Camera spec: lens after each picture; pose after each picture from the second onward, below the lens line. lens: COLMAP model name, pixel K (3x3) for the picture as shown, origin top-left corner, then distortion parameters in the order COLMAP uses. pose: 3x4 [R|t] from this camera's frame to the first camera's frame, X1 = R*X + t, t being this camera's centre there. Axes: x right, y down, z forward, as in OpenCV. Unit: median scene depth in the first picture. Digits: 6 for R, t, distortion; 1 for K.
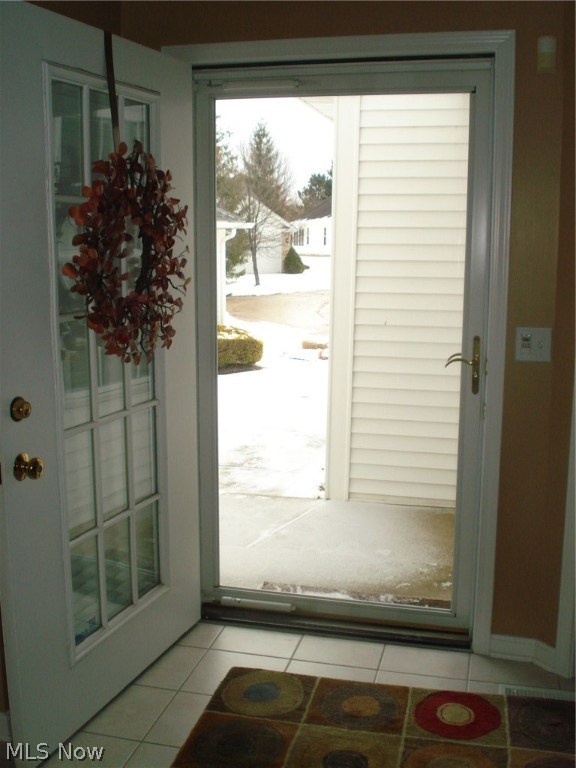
lens RADIAL K [[865.0, 0, 286.9], [0, 865.0, 381.0], [0, 0, 1]] dist [-0.098822, 0.000000]
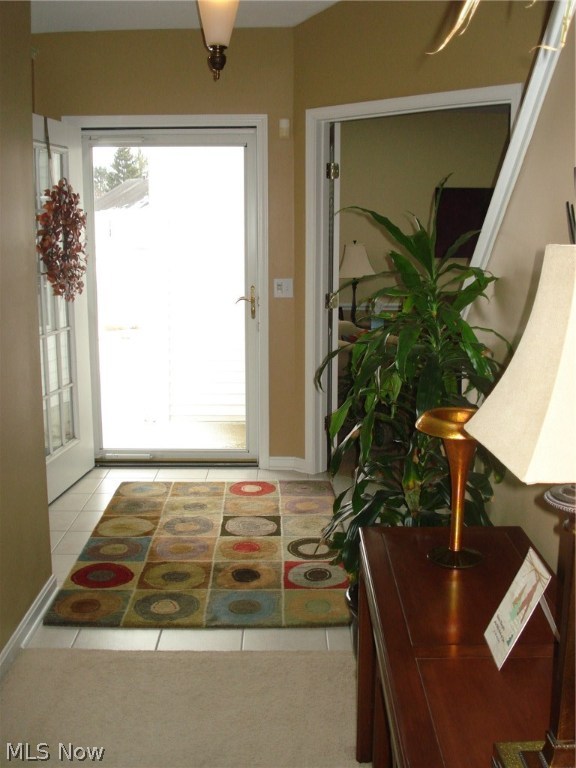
lens RADIAL K [[865.0, 0, 285.5], [0, 865.0, 387.7], [0, 0, 1]] dist [-0.098822, 0.000000]
pose [[0.969643, -0.048571, 0.239652, -0.157639], [0.044241, 0.998746, 0.023416, 0.127250], [-0.240489, -0.012102, 0.970576, -0.783456]]
